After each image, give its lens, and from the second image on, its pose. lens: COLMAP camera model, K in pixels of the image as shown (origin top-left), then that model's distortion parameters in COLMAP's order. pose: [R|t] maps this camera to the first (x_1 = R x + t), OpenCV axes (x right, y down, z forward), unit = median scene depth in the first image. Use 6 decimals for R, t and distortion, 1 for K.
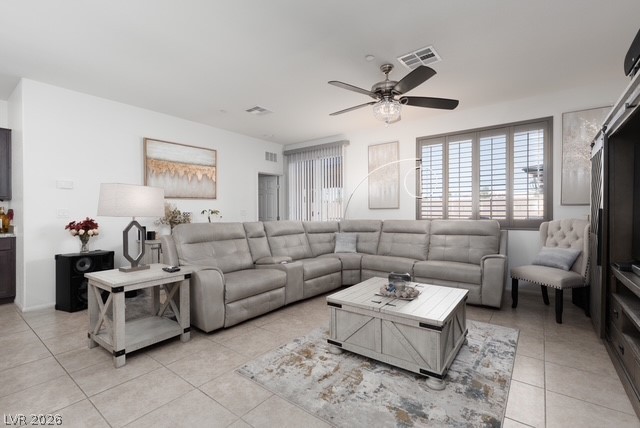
lens RADIAL K [[288.0, 0, 318.5], [0, 288.0, 211.4], [0, 0, 1]] dist [0.007338, -0.000883]
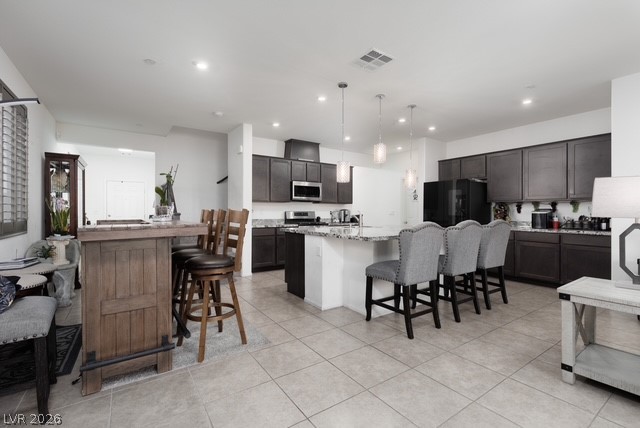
lens RADIAL K [[288.0, 0, 323.3], [0, 288.0, 213.8], [0, 0, 1]] dist [0.007338, -0.000883]
pose [[-0.305097, 0.008446, -0.952284, 0.208168], [-0.000545, 0.999959, 0.009043, 0.000308], [0.952321, 0.003278, -0.305080, 0.282435]]
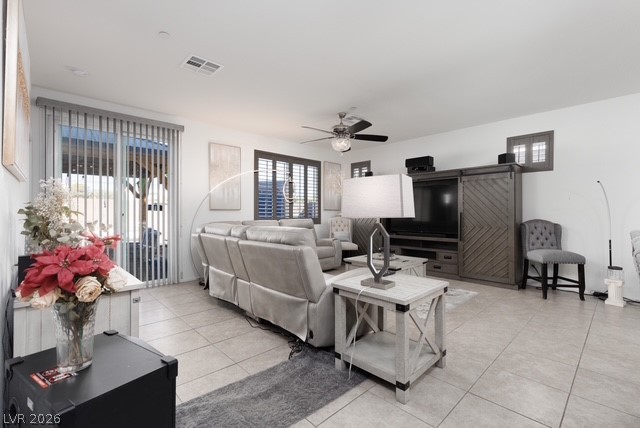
lens RADIAL K [[288.0, 0, 321.1], [0, 288.0, 212.3], [0, 0, 1]] dist [0.007338, -0.000883]
pose [[0.153698, 0.007424, 0.988090, -0.902538], [-0.003376, 0.999970, -0.006989, 0.005250], [-0.988112, -0.002261, 0.153718, 0.649641]]
